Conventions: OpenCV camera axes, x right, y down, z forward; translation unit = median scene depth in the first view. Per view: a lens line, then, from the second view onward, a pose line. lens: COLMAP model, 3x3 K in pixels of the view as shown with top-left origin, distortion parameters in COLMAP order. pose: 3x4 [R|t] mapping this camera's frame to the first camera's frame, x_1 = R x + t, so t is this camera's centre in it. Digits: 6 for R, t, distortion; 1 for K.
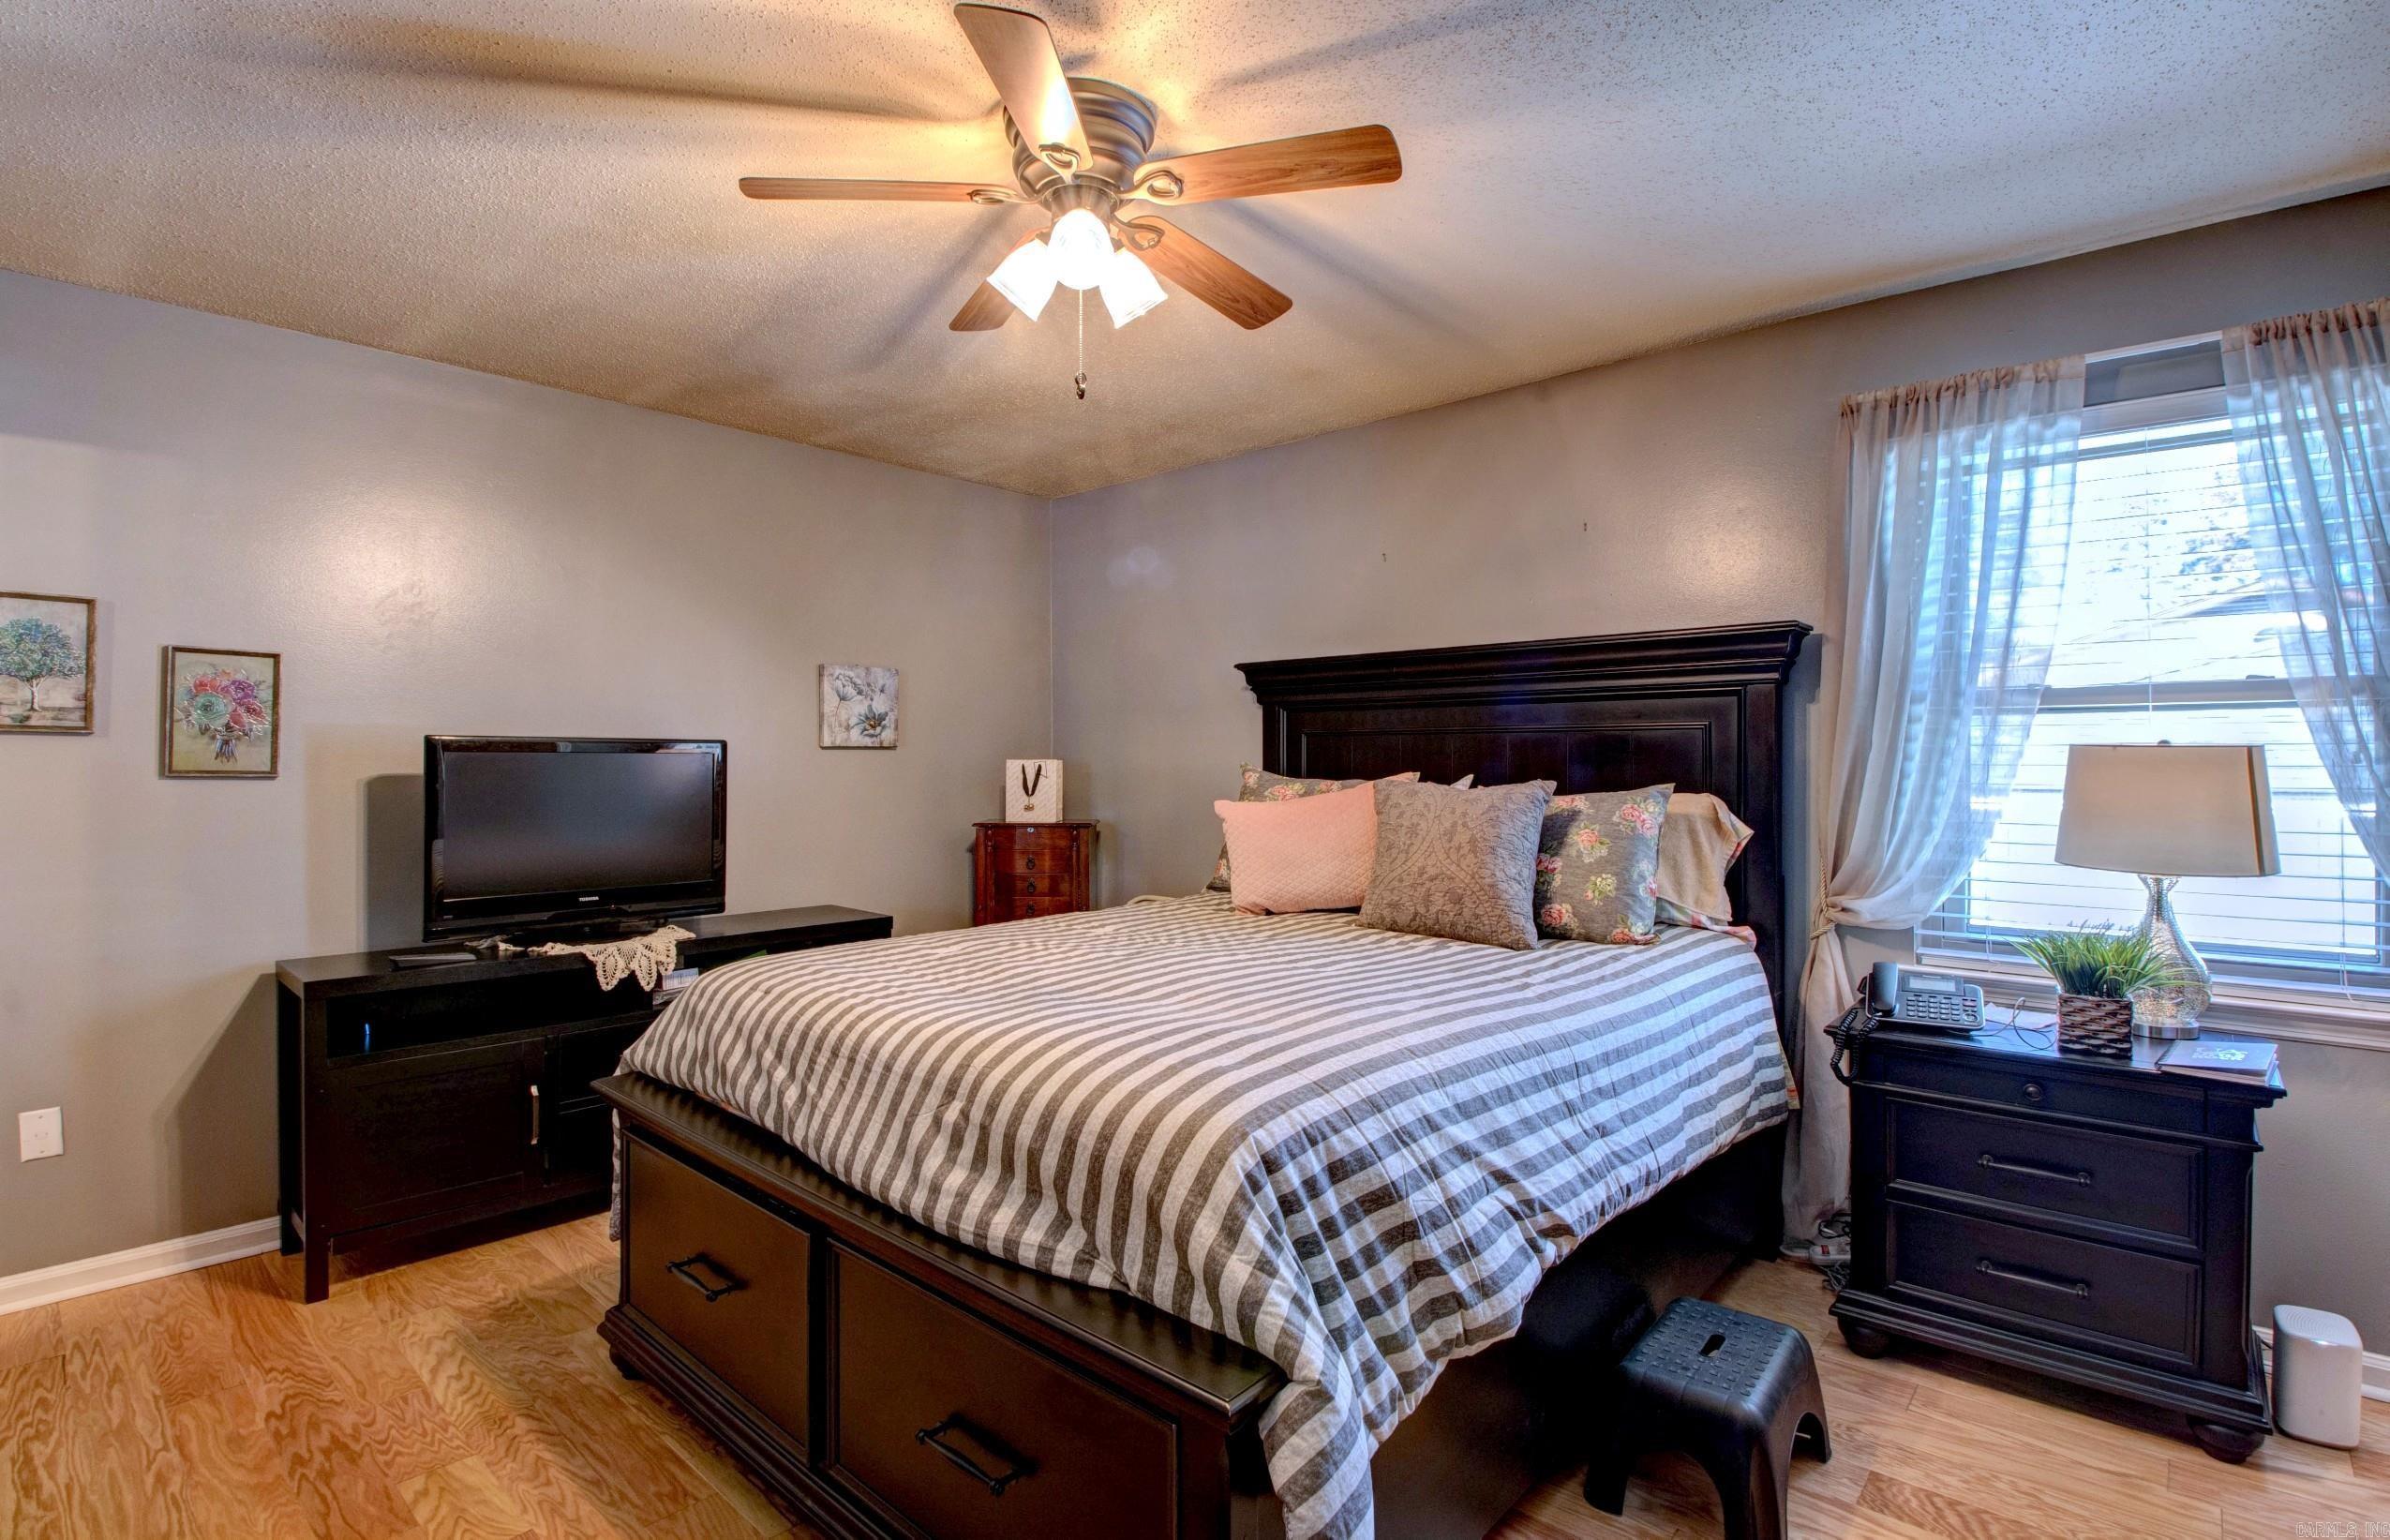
lens RADIAL K [[1106.9, 0, 1185.7], [0, 1106.9, 755.0], [0, 0, 1]] dist [0.014960, -0.026451]
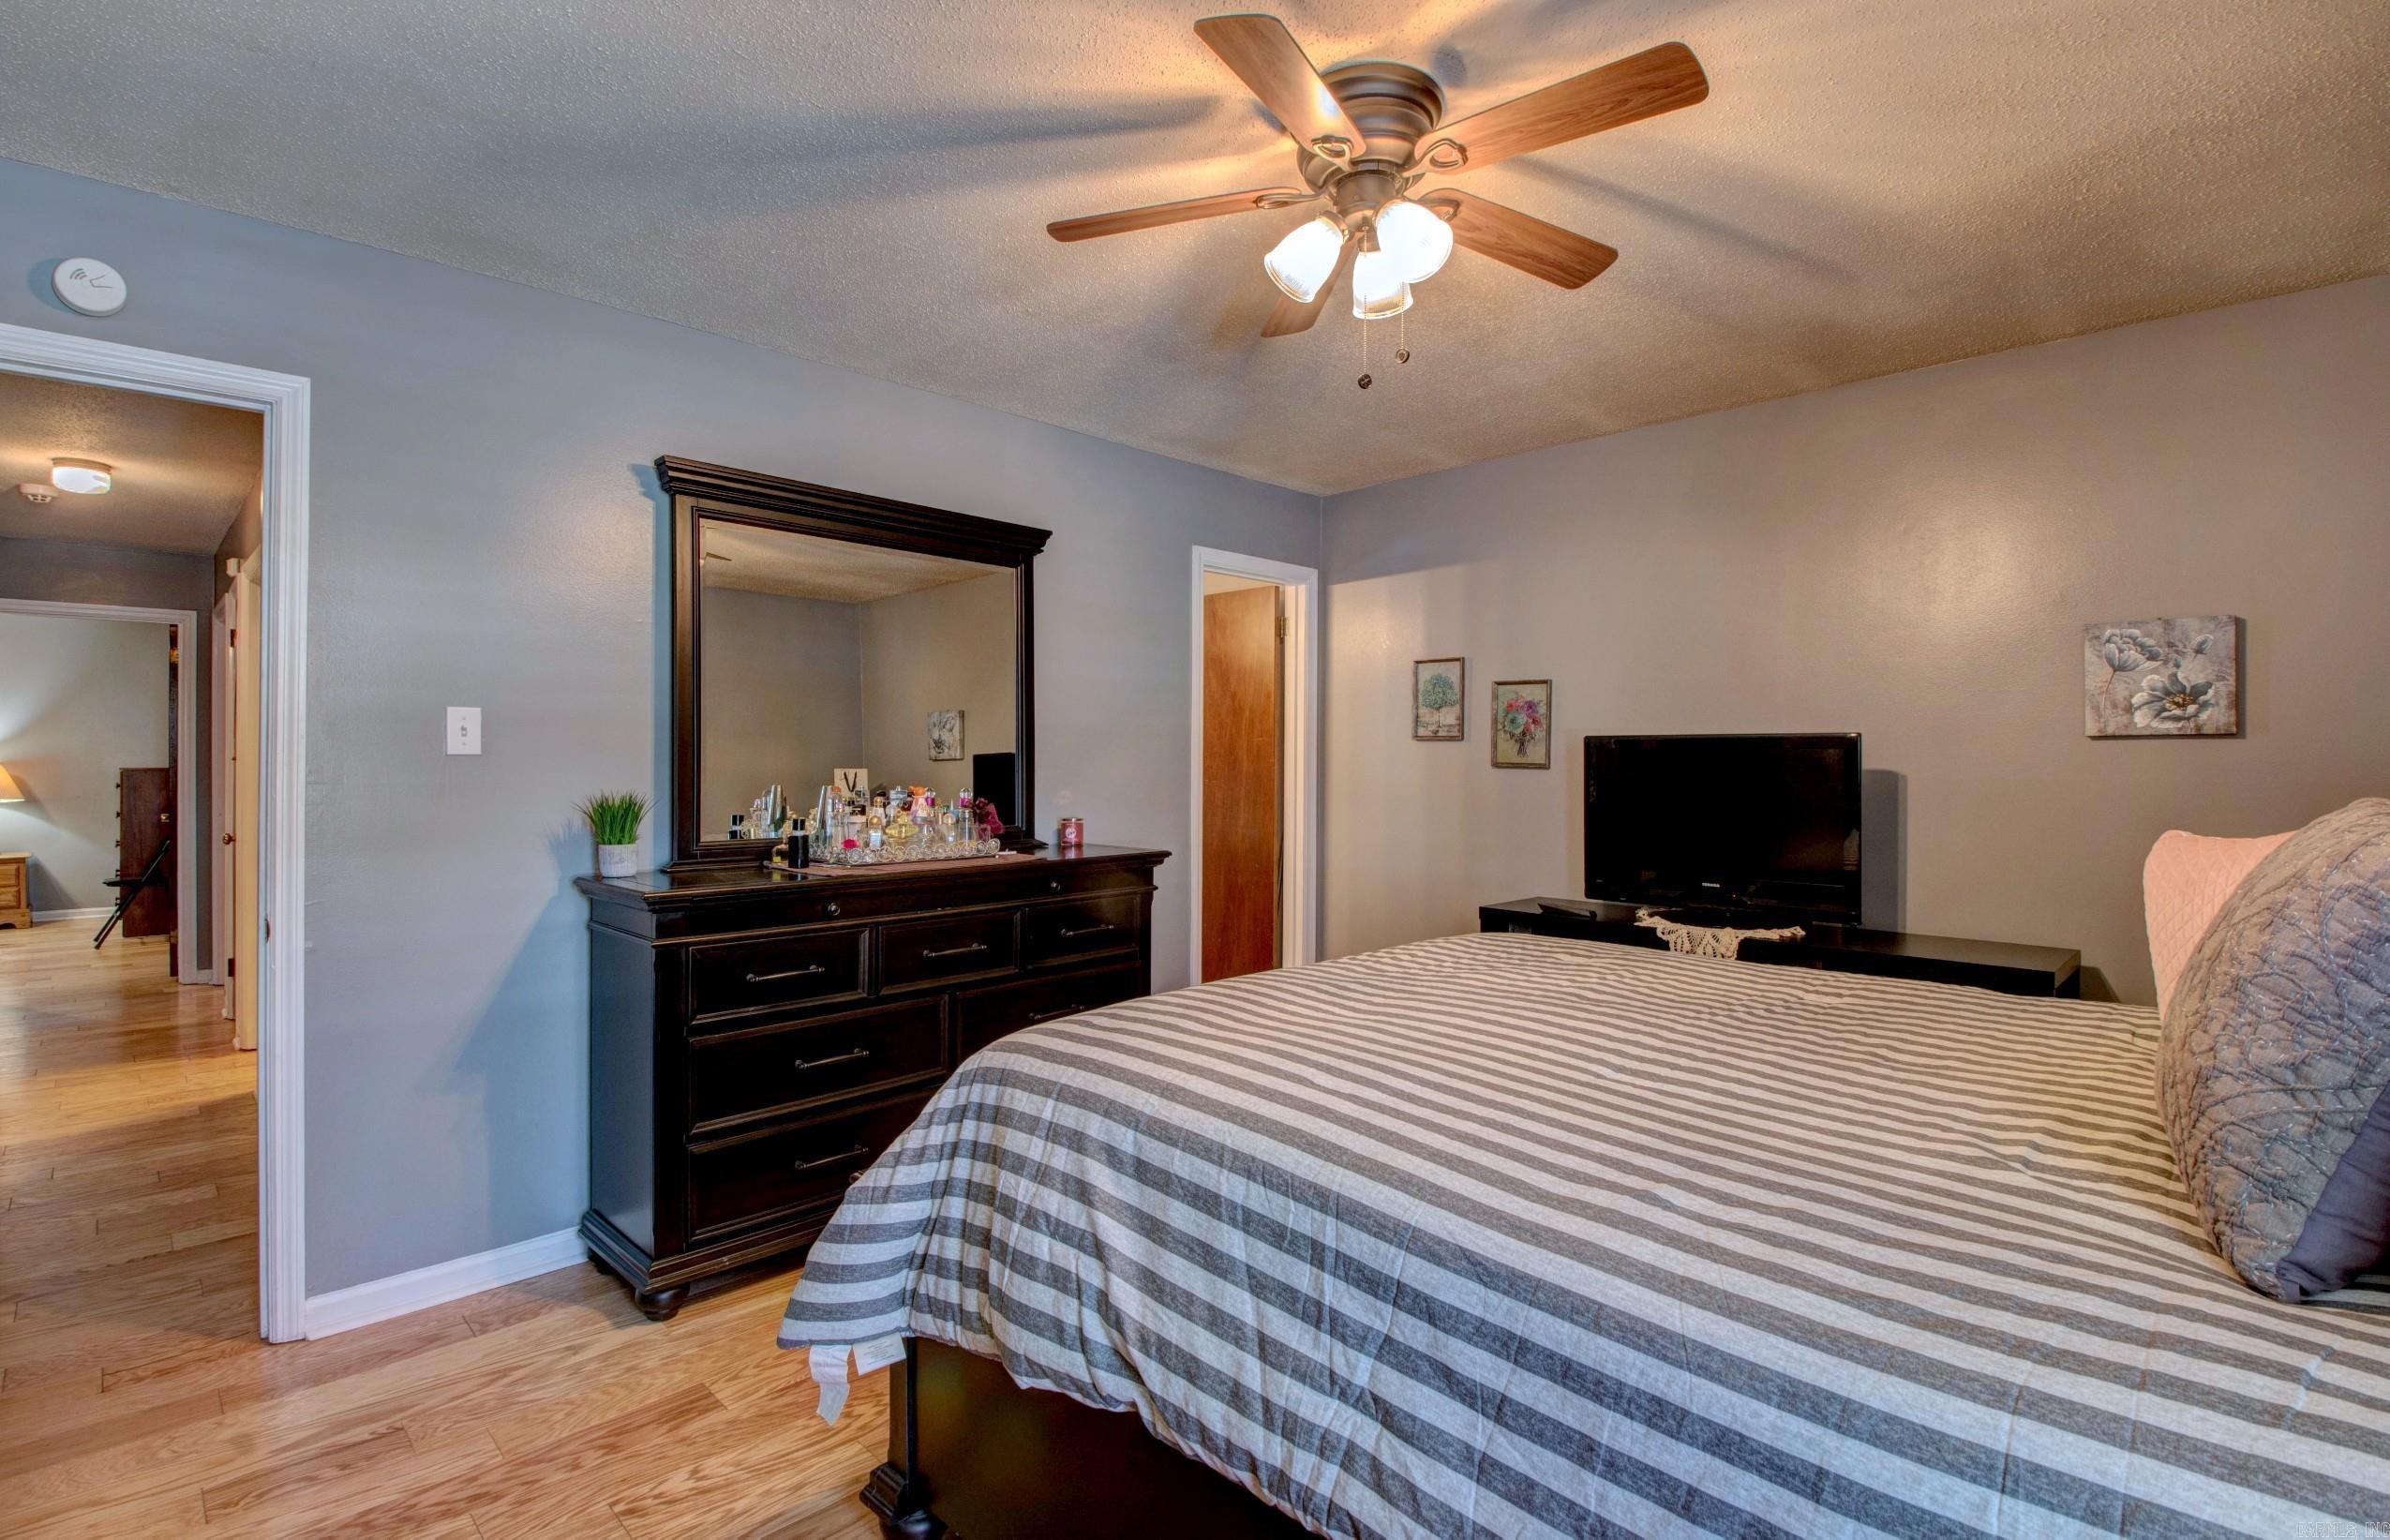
lens RADIAL K [[1106.9, 0, 1185.7], [0, 1106.9, 755.0], [0, 0, 1]] dist [0.014960, -0.026451]
pose [[-0.048082, -0.002910, -0.998839, 0.593909], [0.006595, 0.999973, -0.003231, 0.004808], [0.998822, -0.006743, -0.048062, 0.586554]]
